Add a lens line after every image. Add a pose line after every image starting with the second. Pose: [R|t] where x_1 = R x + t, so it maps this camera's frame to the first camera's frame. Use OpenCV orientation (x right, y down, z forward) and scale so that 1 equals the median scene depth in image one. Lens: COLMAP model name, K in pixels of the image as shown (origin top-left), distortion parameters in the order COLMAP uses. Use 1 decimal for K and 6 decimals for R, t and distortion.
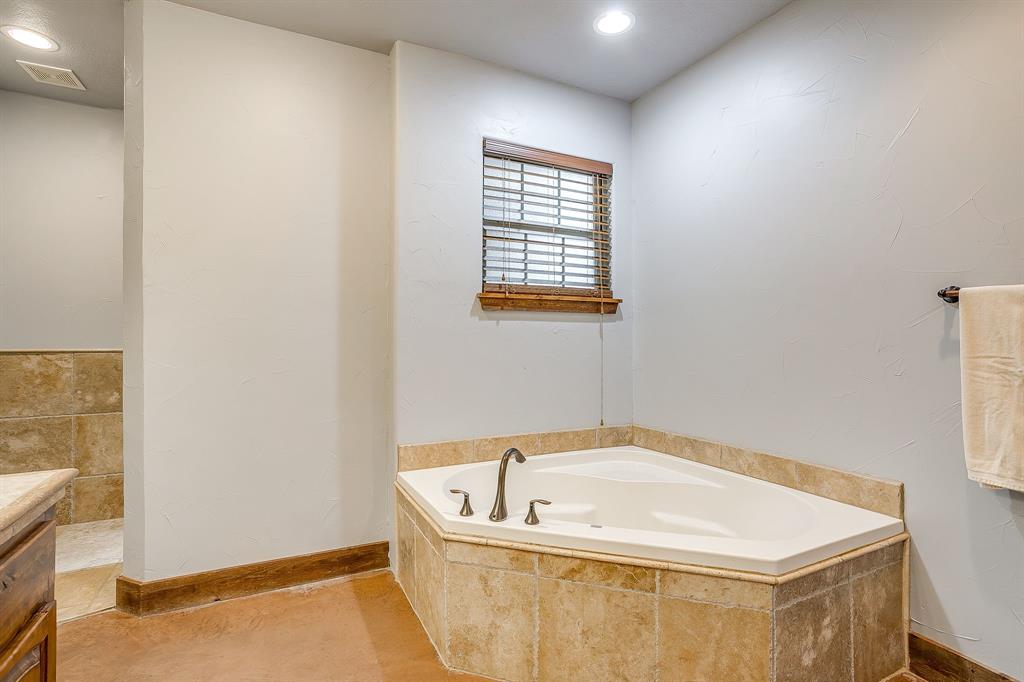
lens RADIAL K [[504.2, 0, 512.0], [0, 504.2, 341.0], [0, 0, 1]] dist [-0.062029, 0.039870]
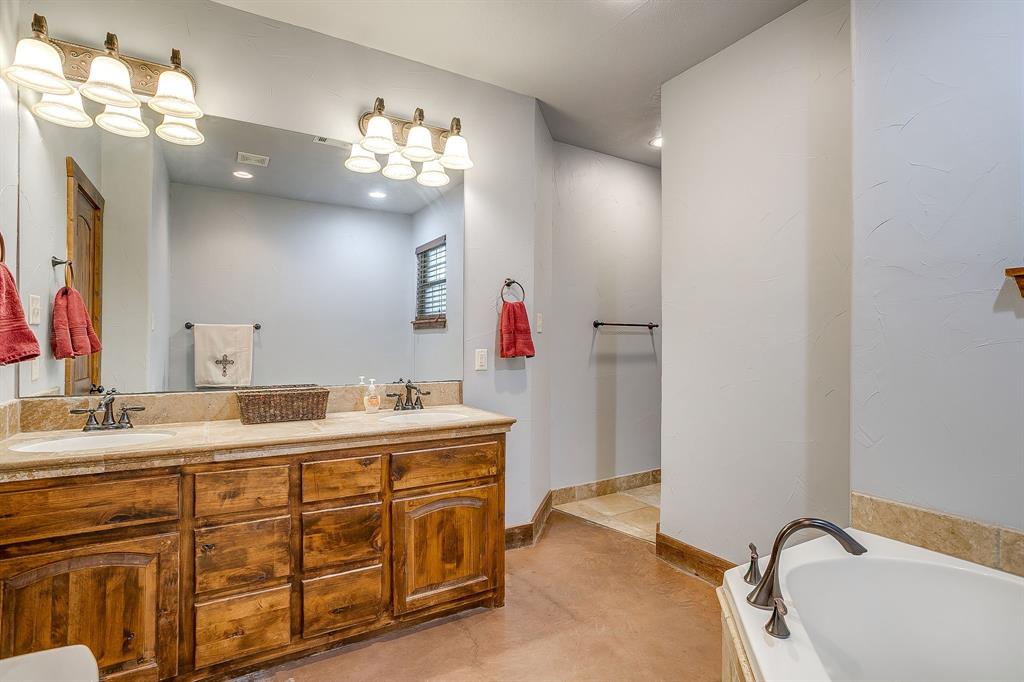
lens RADIAL K [[504.2, 0, 512.0], [0, 504.2, 341.0], [0, 0, 1]] dist [-0.062029, 0.039870]
pose [[0.058547, -0.002889, -0.998280, 0.480594], [-0.000930, 0.999995, -0.002948, -0.014494], [0.998284, 0.001101, 0.058544, 0.449070]]
